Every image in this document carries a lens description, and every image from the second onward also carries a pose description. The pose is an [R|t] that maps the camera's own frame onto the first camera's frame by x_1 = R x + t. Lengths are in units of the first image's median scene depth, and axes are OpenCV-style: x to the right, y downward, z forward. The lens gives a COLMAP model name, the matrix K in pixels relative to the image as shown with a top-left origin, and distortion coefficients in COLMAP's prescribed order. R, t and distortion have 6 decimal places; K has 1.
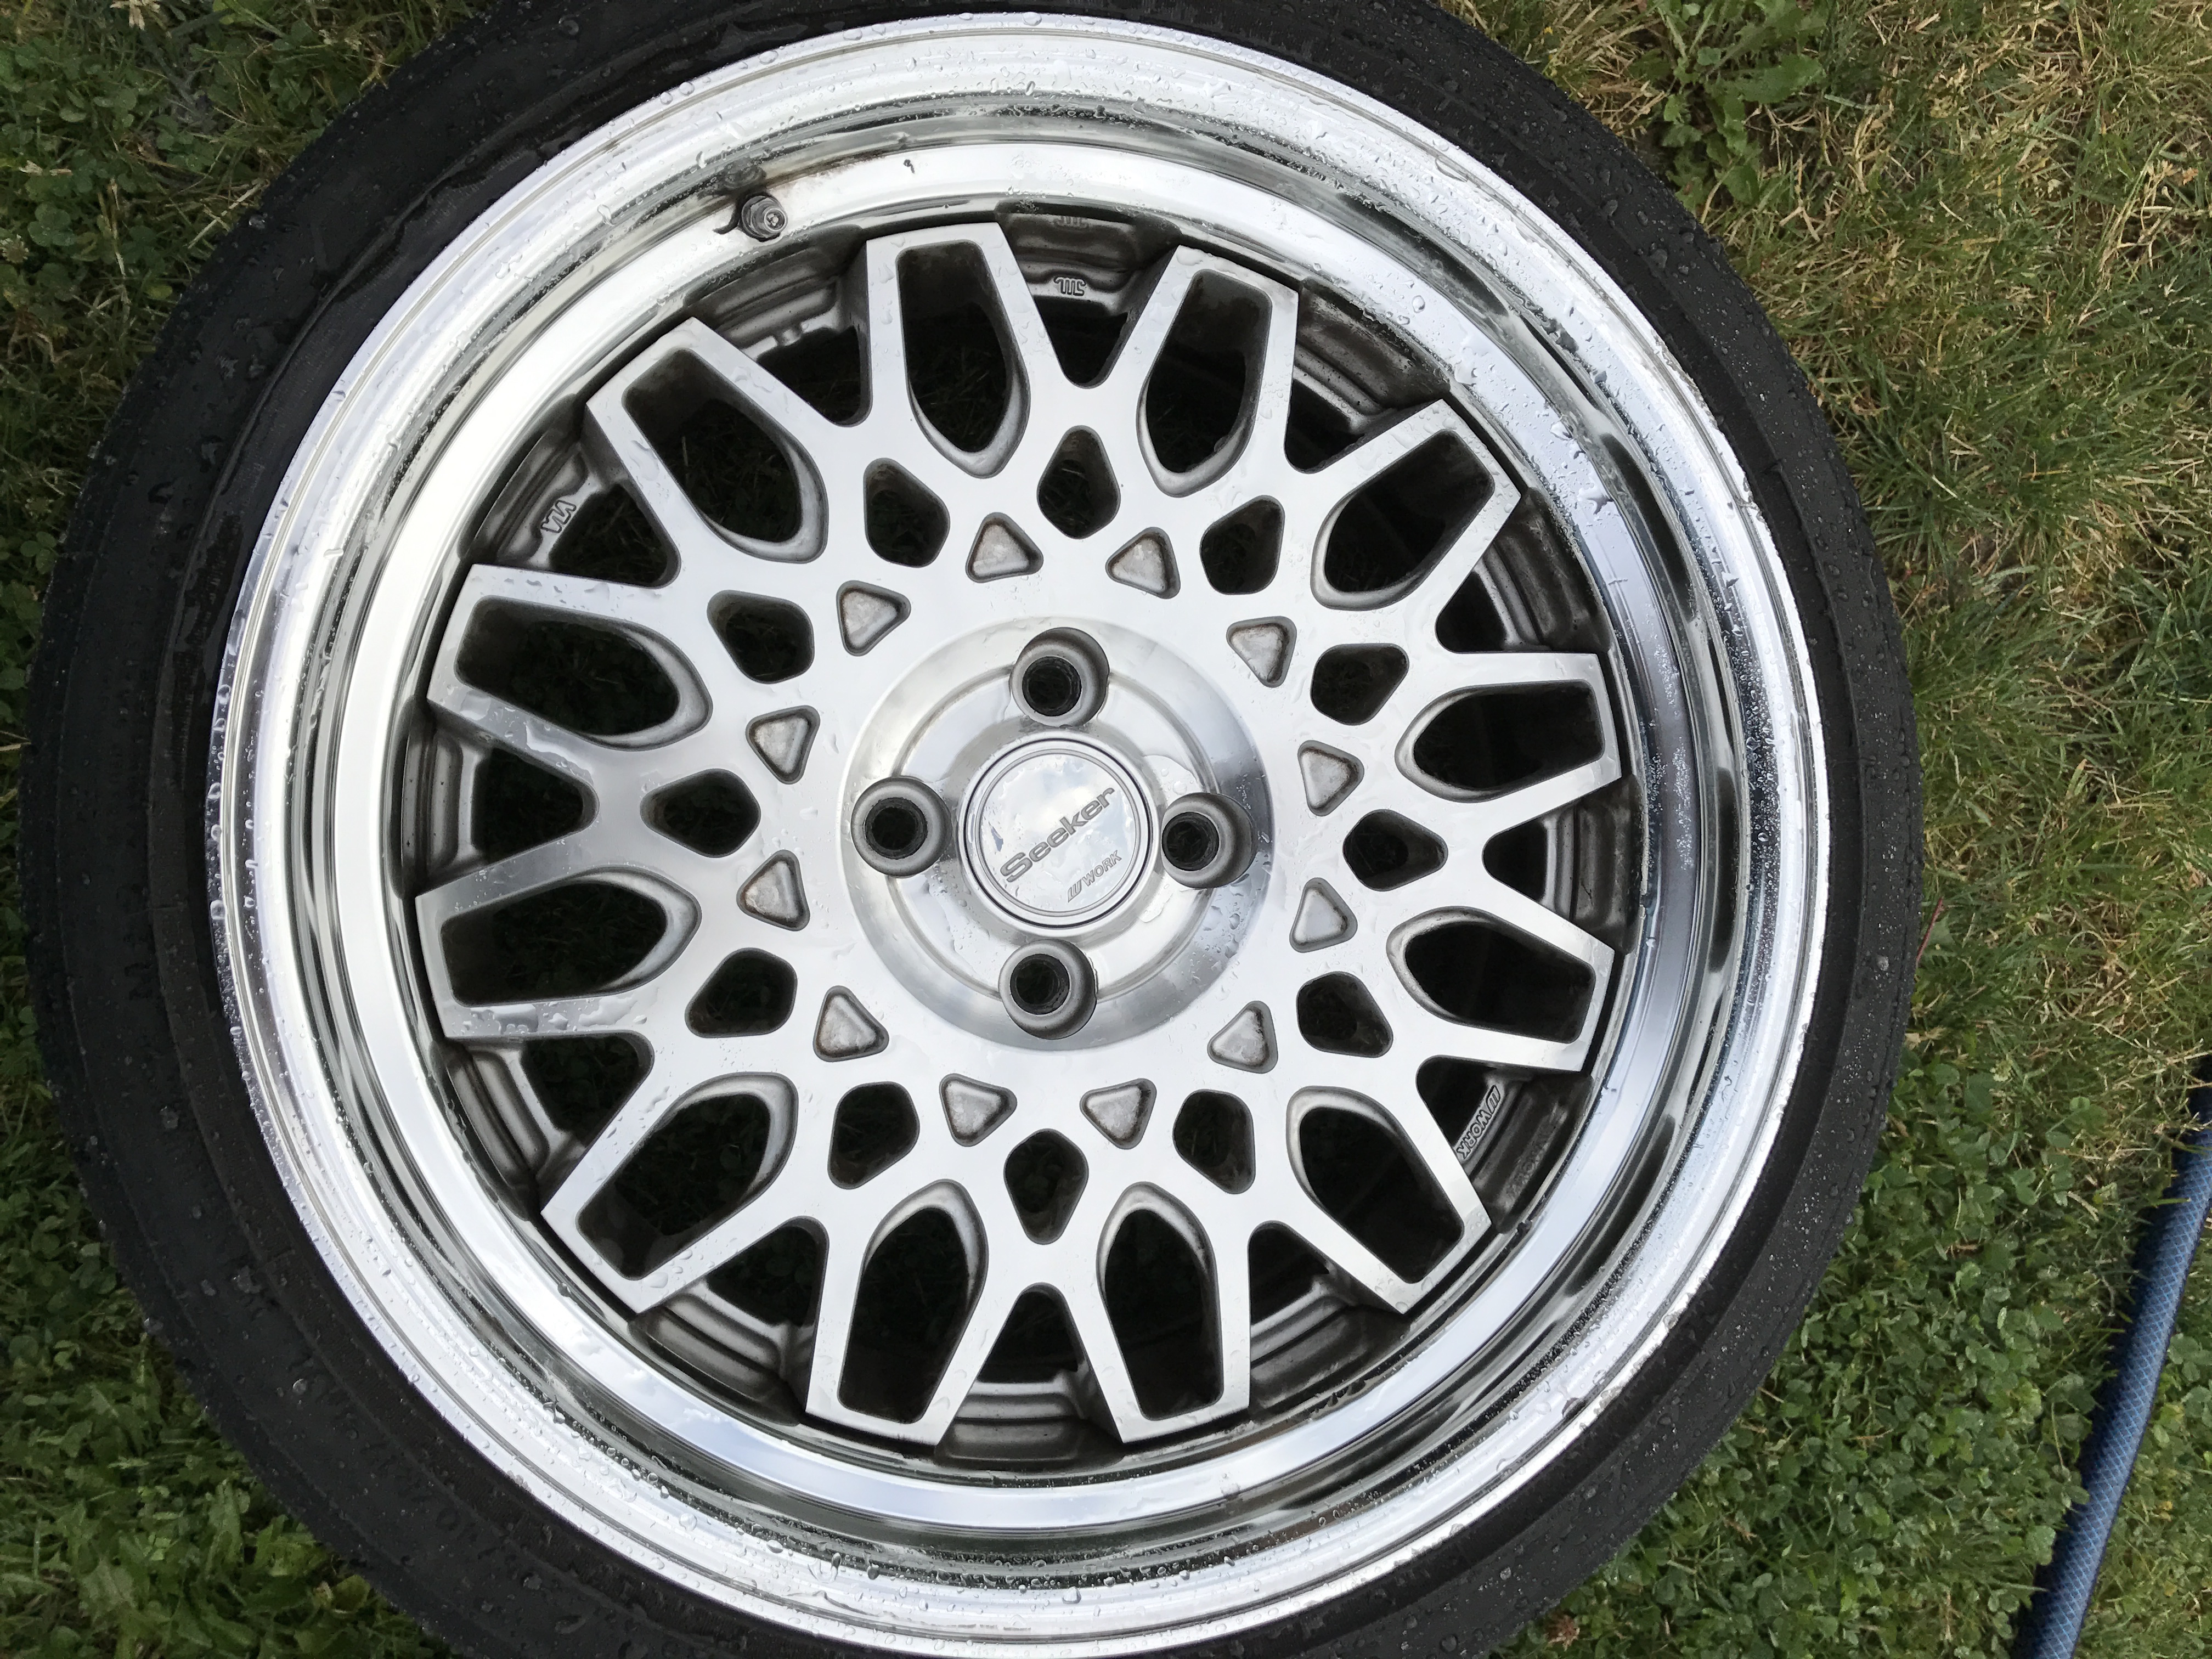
lens RADIAL K [[1807.4, 0, 1106.0], [0, 1807.4, 829.5], [0, 0, 1]] dist [0.011913, 0.007586]
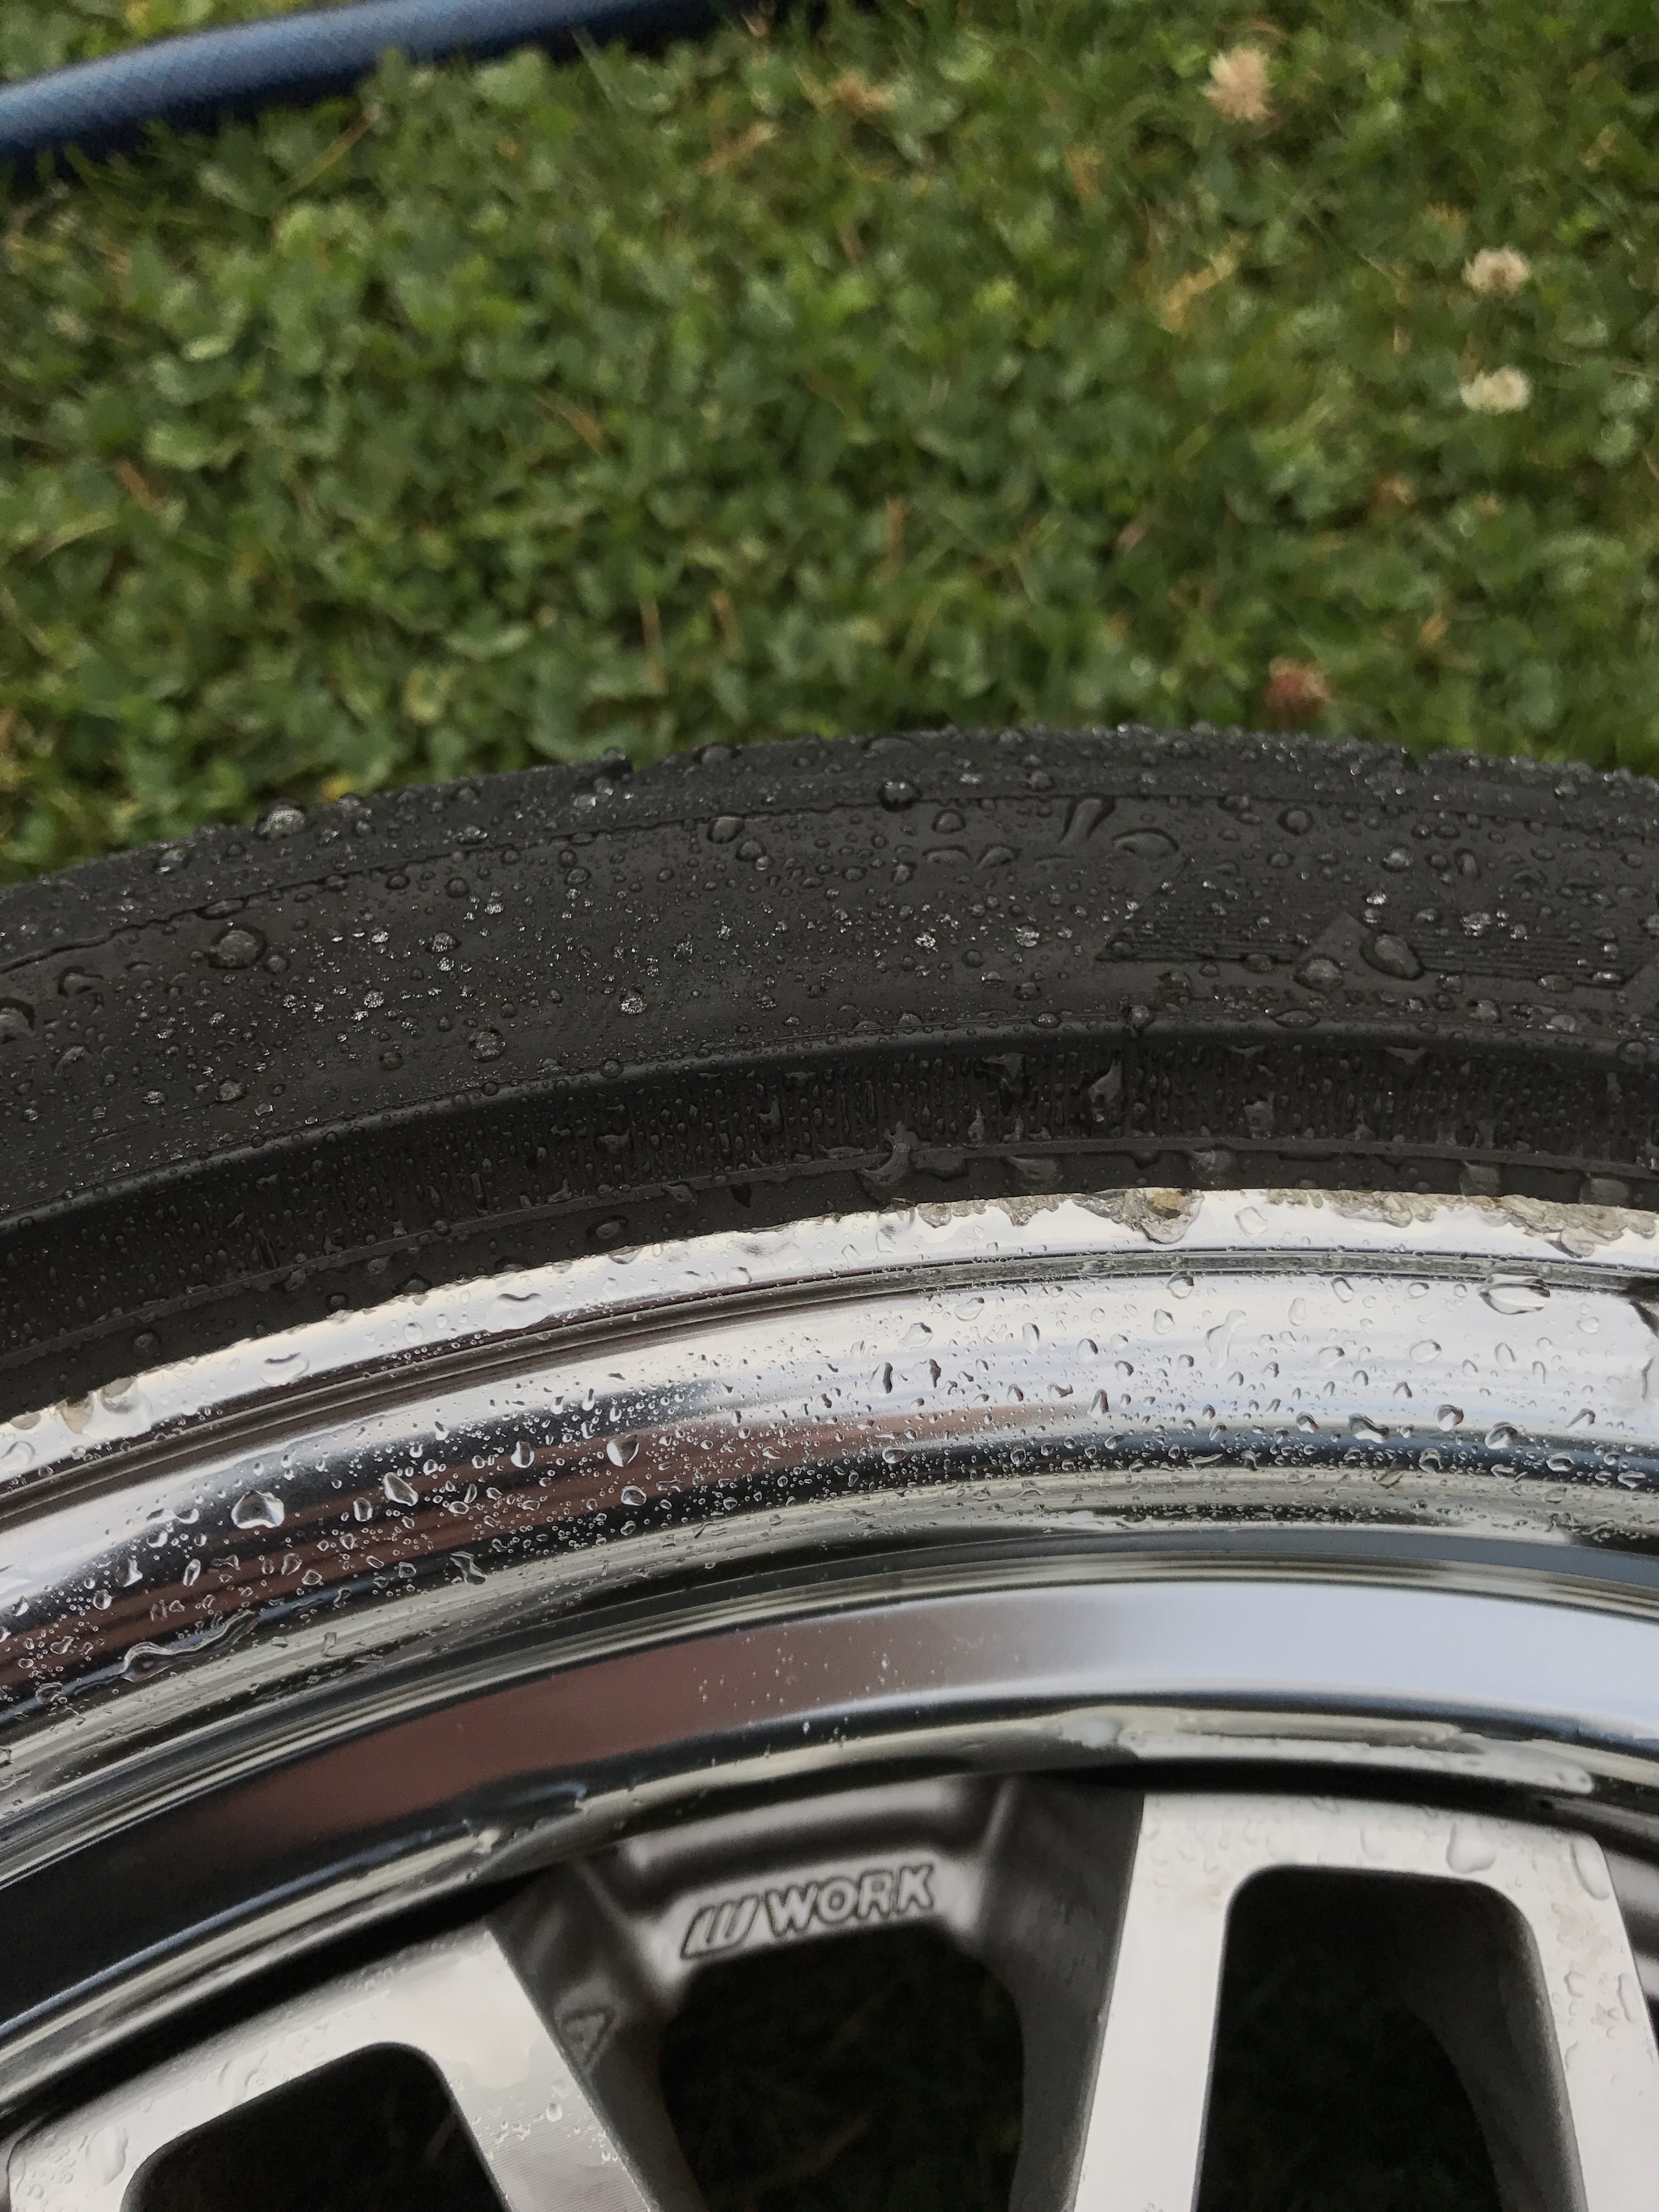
lens RADIAL K [[1807.4, 0, 829.5], [0, 1807.4, 1106.0], [0, 0, 1]] dist [0.011913, 0.007586]
pose [[-0.645338, -0.763897, 0.000158, 0.232196], [0.732439, -0.618703, 0.284146, 0.128357], [-0.216961, 0.183486, 0.958781, 0.538353]]
